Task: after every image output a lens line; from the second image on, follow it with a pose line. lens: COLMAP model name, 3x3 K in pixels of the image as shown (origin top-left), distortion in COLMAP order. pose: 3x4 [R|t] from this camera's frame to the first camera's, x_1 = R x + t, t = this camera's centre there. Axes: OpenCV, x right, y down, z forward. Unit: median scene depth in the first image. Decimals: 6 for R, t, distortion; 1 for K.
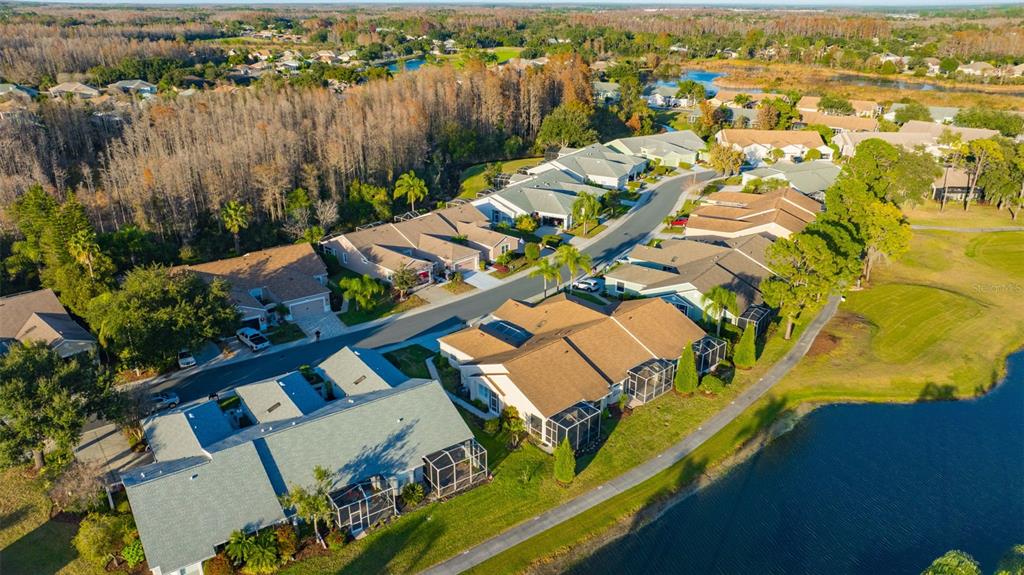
lens RADIAL K [[743.4, 0, 510.8], [0, 743.4, 312.1], [0, 0, 1]] dist [-0.098180, 0.119697]
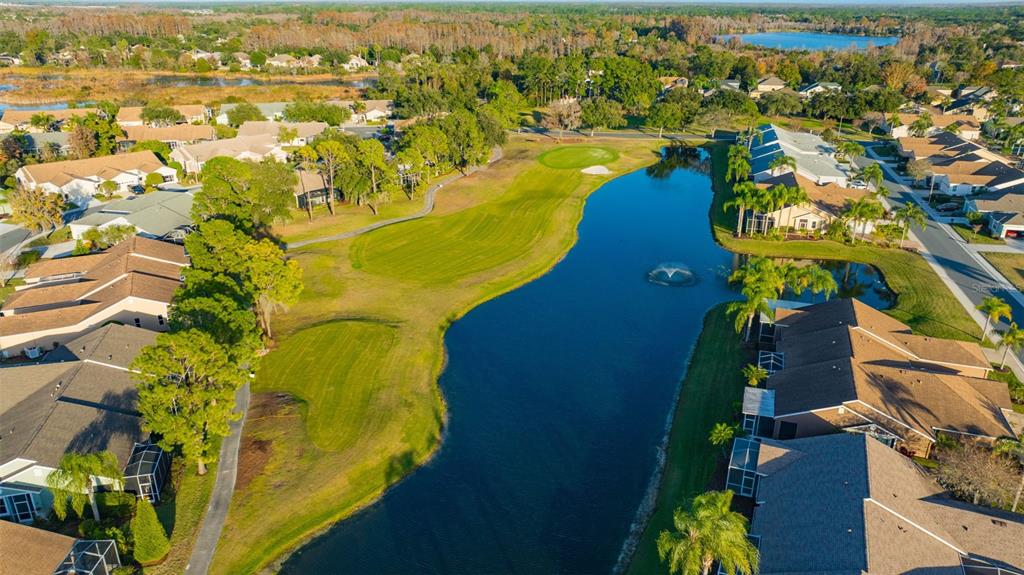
lens RADIAL K [[743.4, 0, 510.8], [0, 743.4, 312.1], [0, 0, 1]] dist [-0.098180, 0.119697]
pose [[0.666958, -0.289612, 0.686507, 0.052923], [0.286349, 0.950239, 0.122677, -0.044537], [-0.687875, 0.114760, 0.716700, 0.106368]]
